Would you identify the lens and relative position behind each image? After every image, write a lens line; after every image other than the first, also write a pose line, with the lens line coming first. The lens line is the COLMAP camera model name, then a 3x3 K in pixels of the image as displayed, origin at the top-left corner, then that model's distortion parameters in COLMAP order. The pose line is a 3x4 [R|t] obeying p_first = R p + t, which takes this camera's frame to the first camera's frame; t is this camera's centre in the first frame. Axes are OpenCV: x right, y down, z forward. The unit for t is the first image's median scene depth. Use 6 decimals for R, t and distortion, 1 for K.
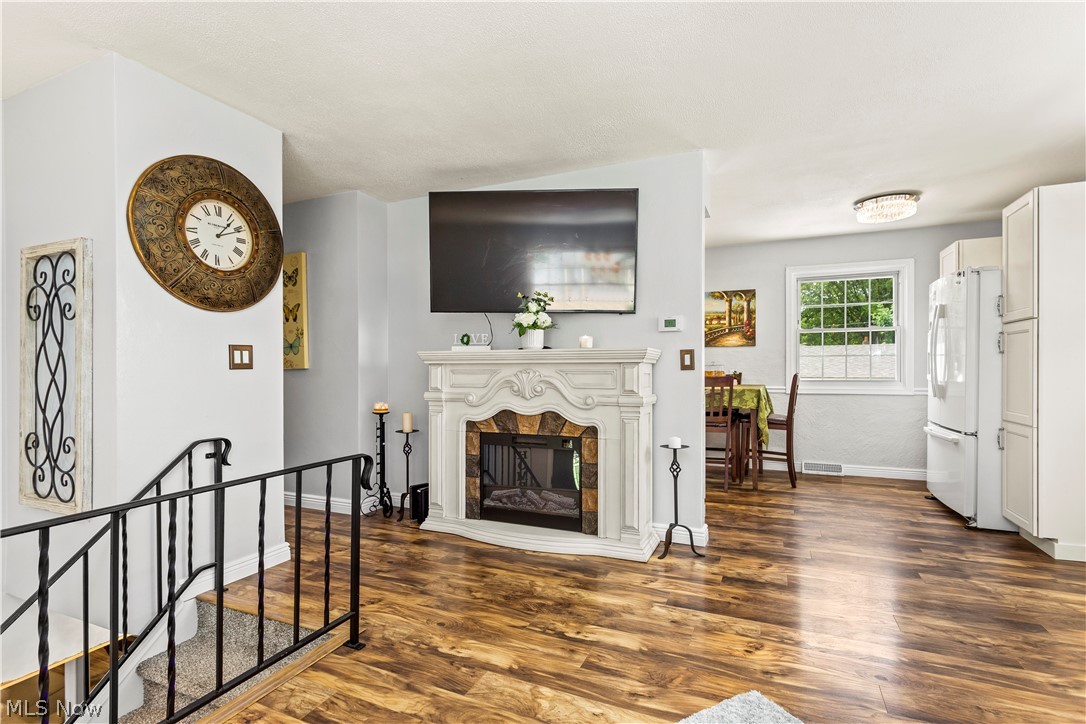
lens RADIAL K [[509.2, 0, 543.0], [0, 509.2, 362.0], [0, 0, 1]] dist [-0.000881, -0.000134]
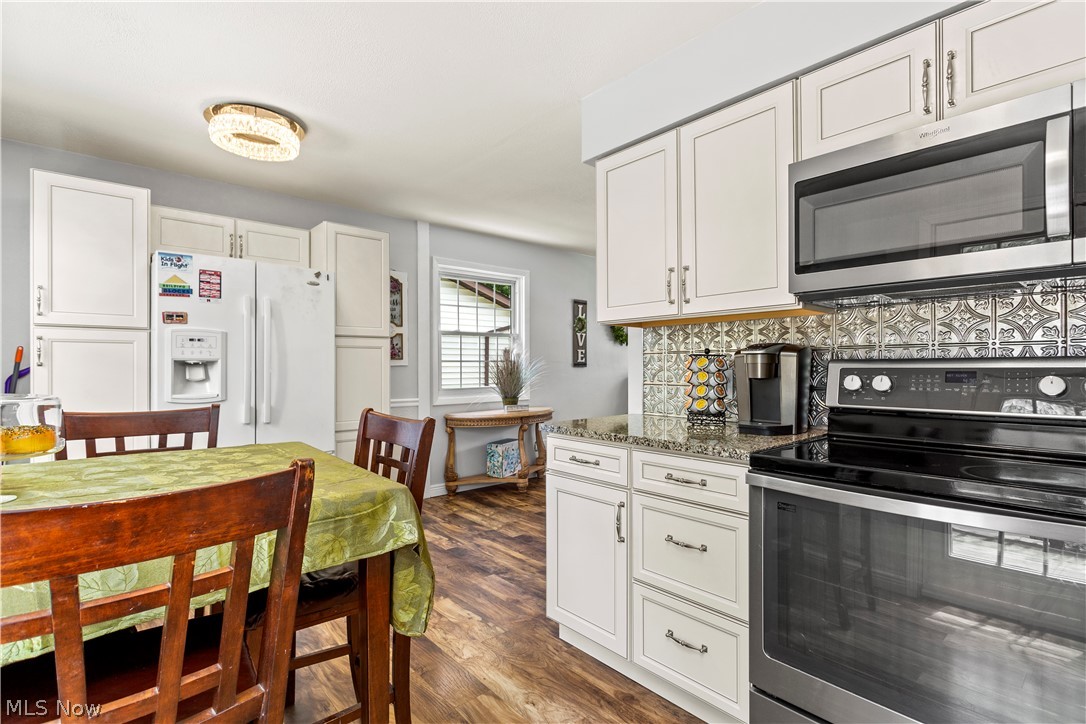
lens RADIAL K [[509.2, 0, 543.0], [0, 509.2, 362.0], [0, 0, 1]] dist [-0.000881, -0.000134]
pose [[-0.904732, 0.011183, 0.425835, 0.062138], [0.003038, 0.999799, -0.019802, -0.003160], [-0.425971, -0.016621, -0.904584, 1.194266]]
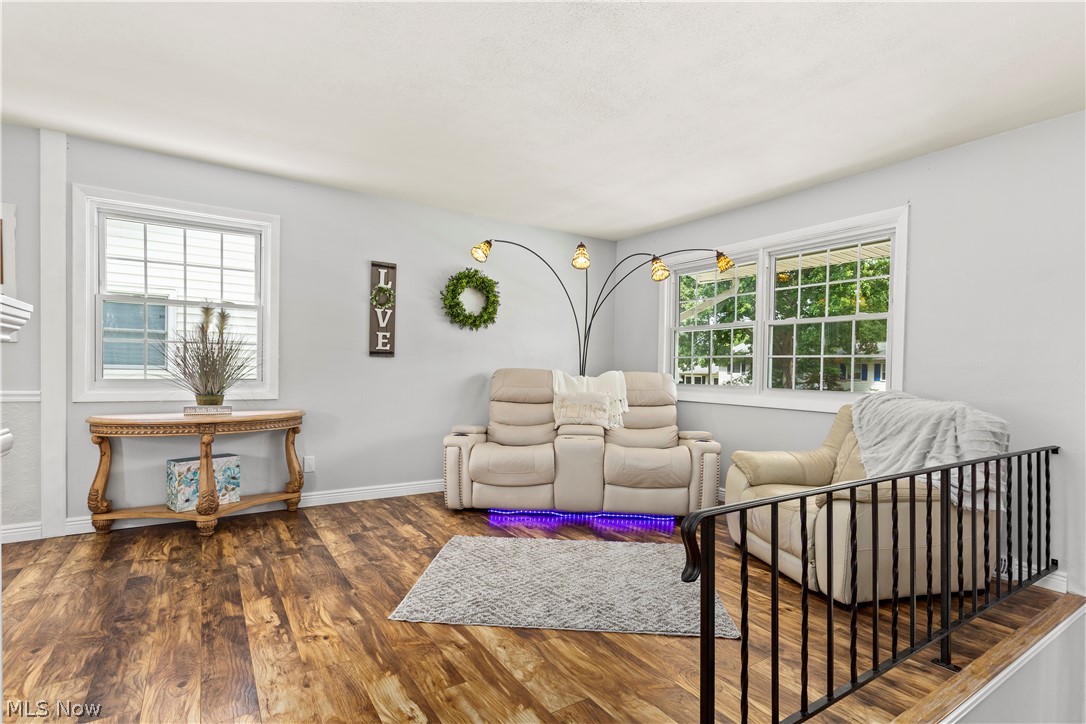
lens RADIAL K [[527.2, 0, 547.4], [0, 527.2, 373.0], [0, 0, 1]] dist [0.001233, 0.000140]
pose [[-0.837706, -0.018526, 0.545807, -0.220736], [-0.023537, 0.999721, -0.002191, 0.007944], [-0.545614, -0.014682, -0.837908, 0.664323]]
